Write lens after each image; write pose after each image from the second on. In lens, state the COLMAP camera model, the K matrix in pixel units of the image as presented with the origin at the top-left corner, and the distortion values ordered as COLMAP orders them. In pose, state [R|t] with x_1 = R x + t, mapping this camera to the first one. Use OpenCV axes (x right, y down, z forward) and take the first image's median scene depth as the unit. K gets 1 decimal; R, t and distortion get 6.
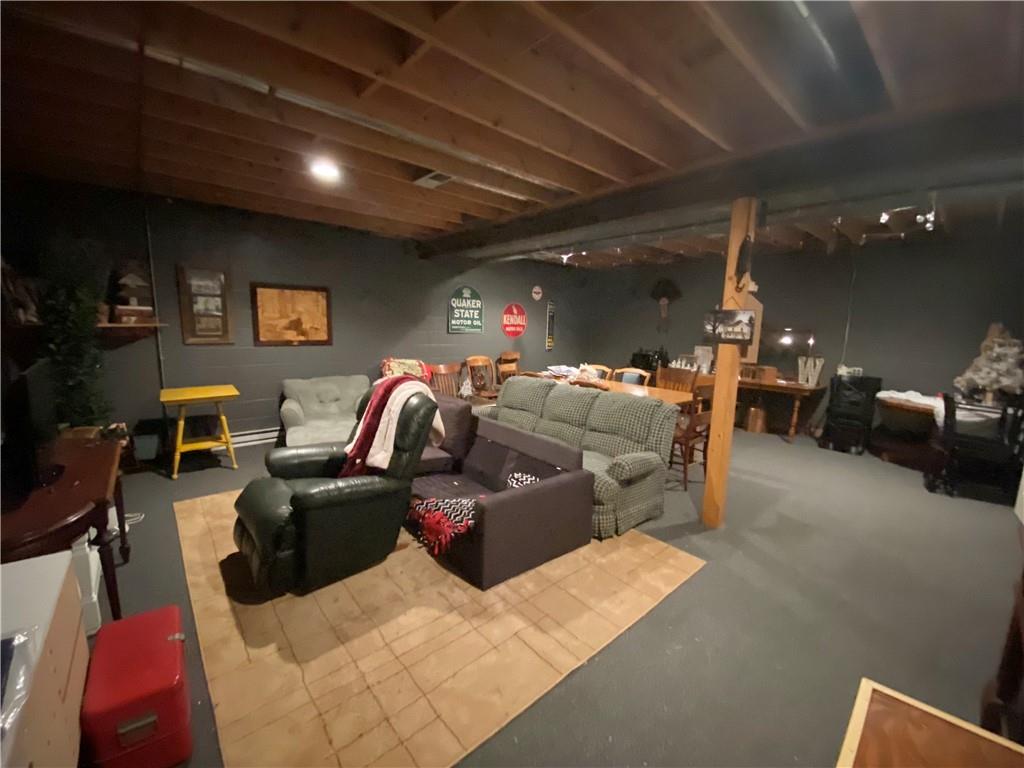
lens RADIAL K [[417.3, 0, 510.8], [0, 417.3, 386.8], [0, 0, 1]] dist [-0.005423, -0.009303]
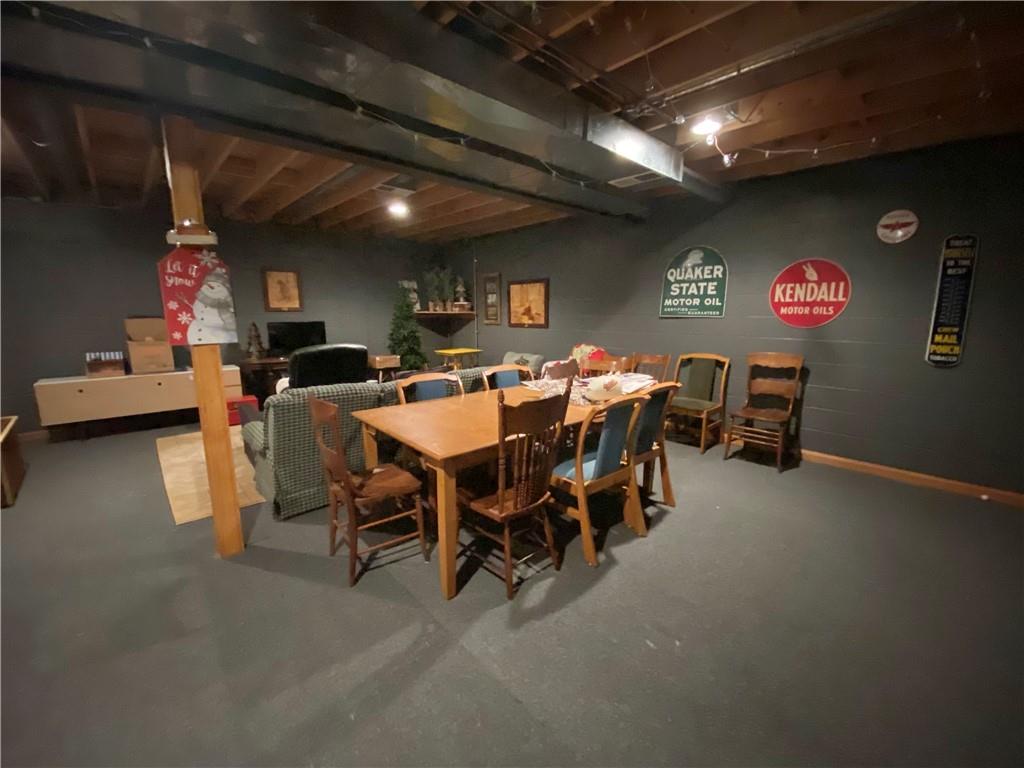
lens RADIAL K [[417.3, 0, 509.6], [0, 417.3, 387.7], [0, 0, 1]] dist [-0.005423, -0.009303]
pose [[0.003901, 0.145170, -0.989399, 0.581887], [-0.150919, 0.978159, 0.142926, -0.071917], [0.988538, 0.148762, 0.025724, 0.721485]]
